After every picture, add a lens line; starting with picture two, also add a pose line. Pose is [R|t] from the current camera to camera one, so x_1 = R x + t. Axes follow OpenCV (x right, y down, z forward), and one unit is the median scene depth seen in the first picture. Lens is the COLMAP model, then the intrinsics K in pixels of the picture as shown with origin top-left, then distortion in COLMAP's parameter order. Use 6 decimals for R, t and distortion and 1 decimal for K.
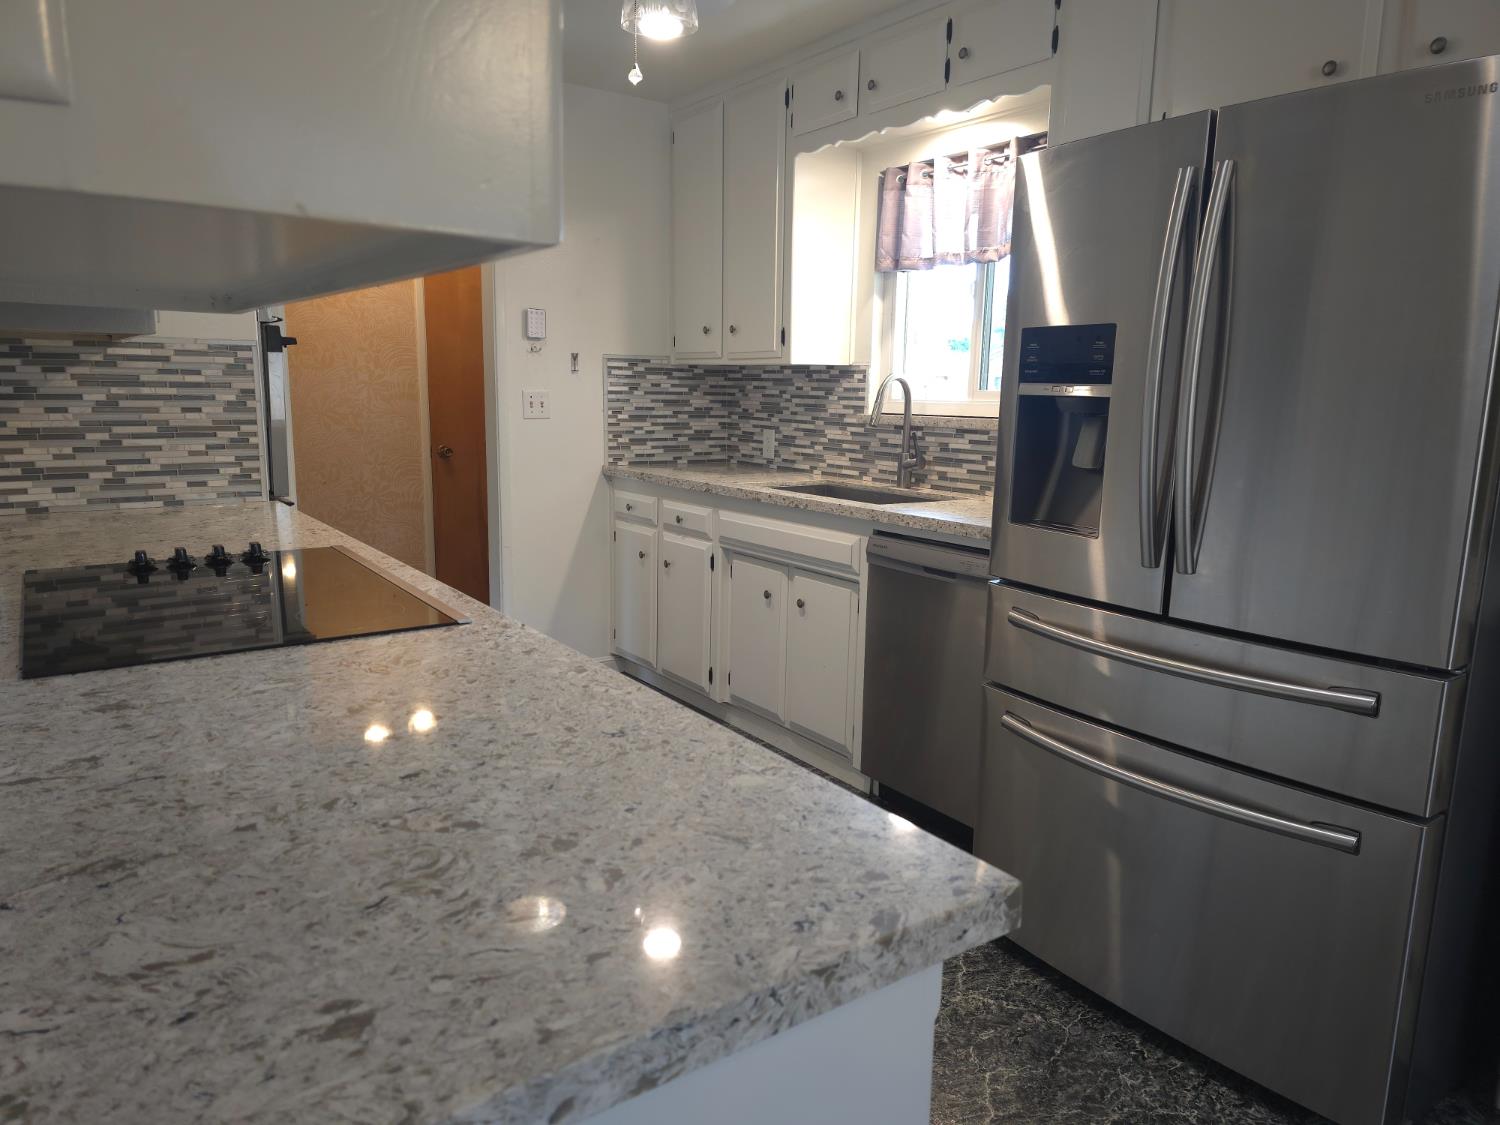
lens RADIAL K [[1011.8, 0, 754.7], [0, 1011.8, 566.3], [0, 0, 1]] dist [0.007435, -0.000758]
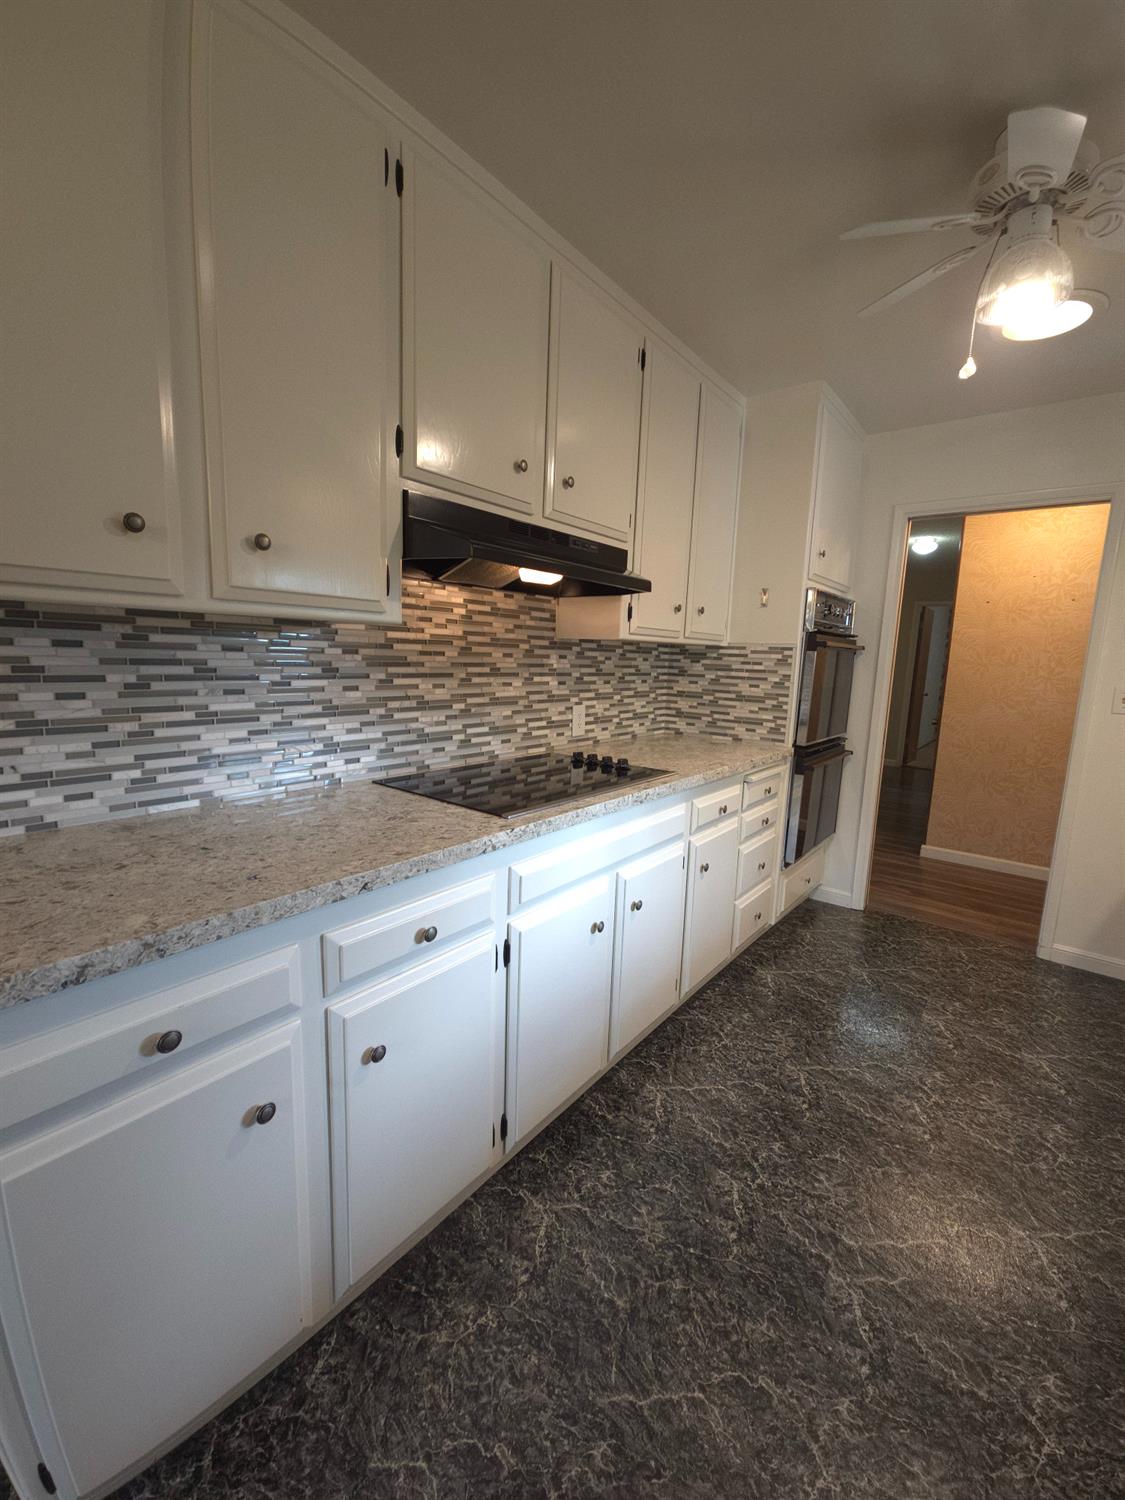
lens RADIAL K [[605.9, 0, 561.6], [0, 605.9, 750.3], [0, 0, 1]] dist [0.002892, -0.000221]
pose [[0.269501, 0.143377, -0.952267, 0.336959], [-0.199881, 0.975648, 0.090329, -0.081173], [0.942028, 0.165997, 0.291597, 0.447955]]
